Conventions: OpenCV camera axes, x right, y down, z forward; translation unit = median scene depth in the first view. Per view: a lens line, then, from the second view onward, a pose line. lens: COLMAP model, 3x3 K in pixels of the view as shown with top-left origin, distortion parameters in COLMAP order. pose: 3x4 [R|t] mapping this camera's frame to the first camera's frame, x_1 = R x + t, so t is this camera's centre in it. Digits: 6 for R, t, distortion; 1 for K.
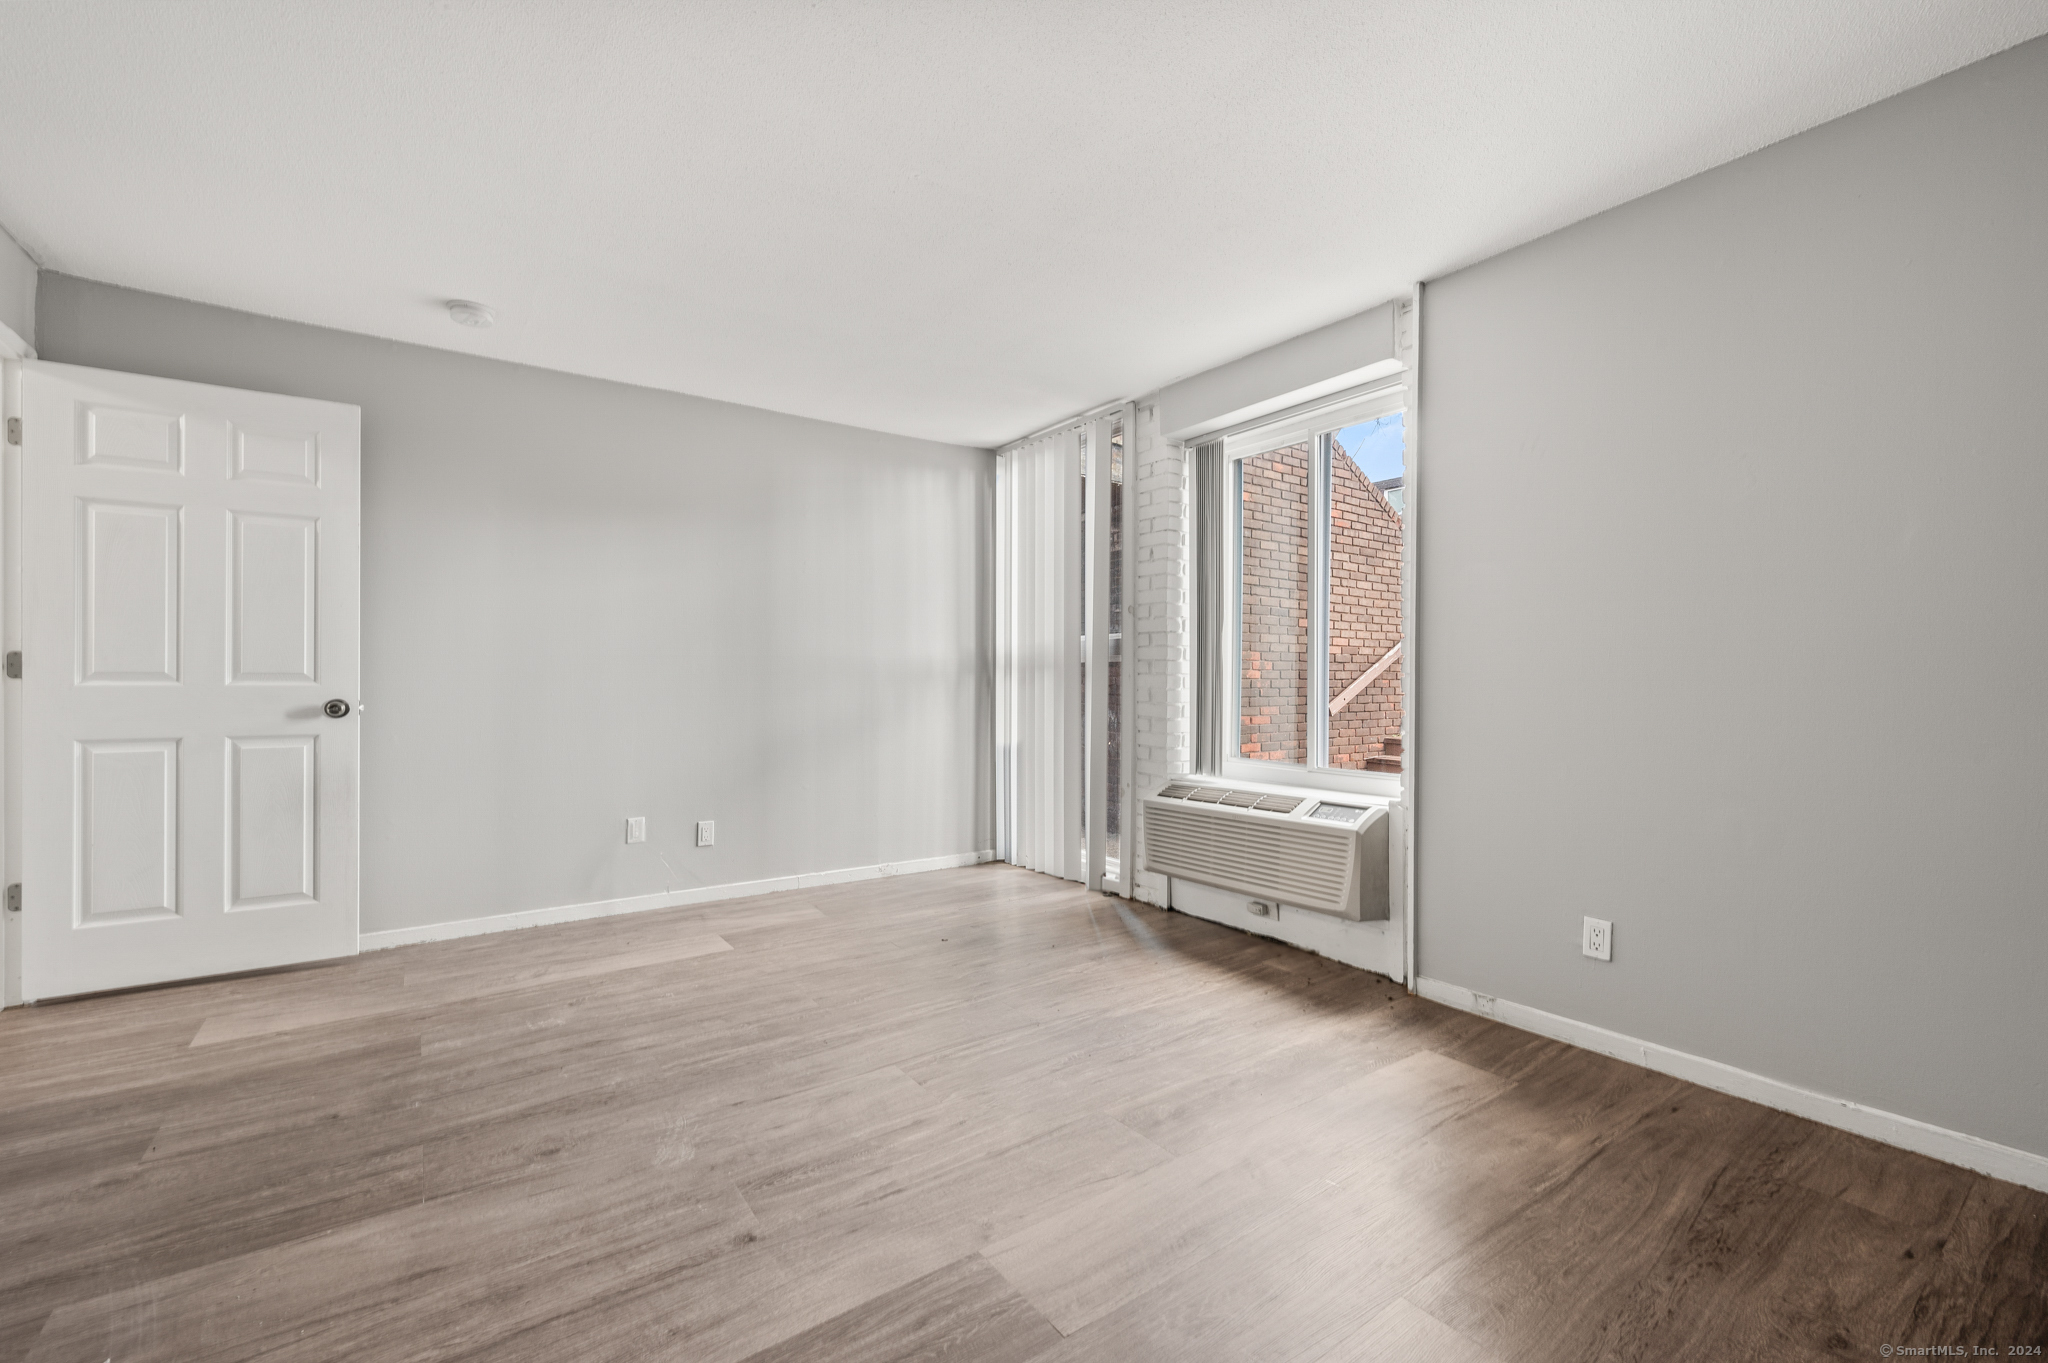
lens RADIAL K [[837.8, 0, 1018.7], [0, 837.8, 684.4], [0, 0, 1]] dist [-0.000666, 0.000093]
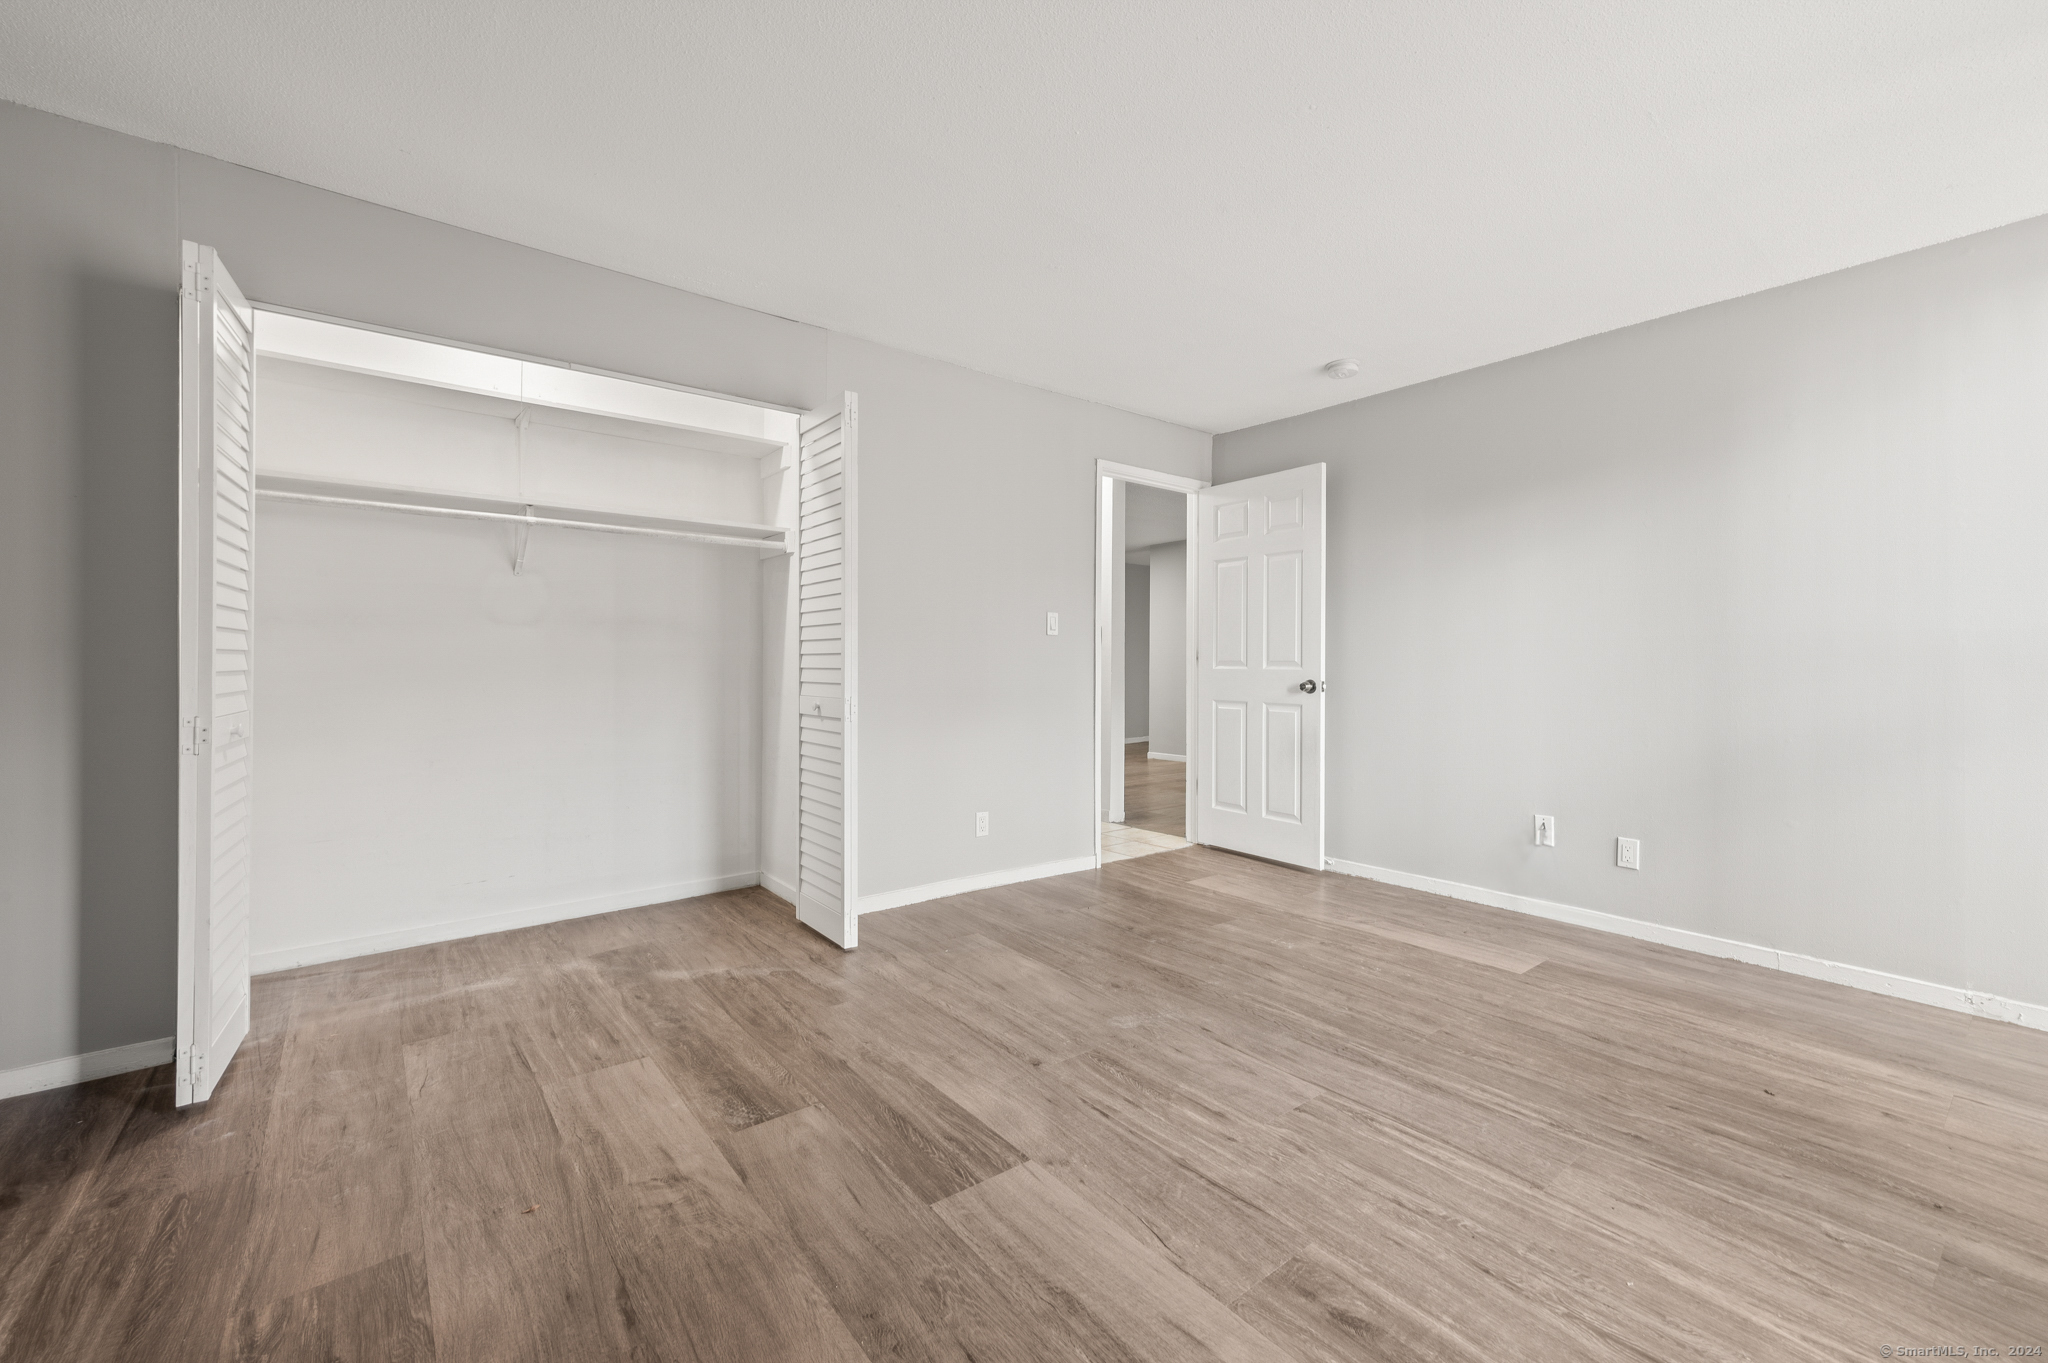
lens RADIAL K [[837.8, 0, 1010.4], [0, 837.8, 666.0], [0, 0, 1]] dist [-0.000666, 0.000093]
pose [[0.038535, -0.000211, -0.999257, 0.643293], [-0.011831, 0.999930, -0.000667, 0.002384], [0.999187, 0.011848, 0.038529, 0.541259]]
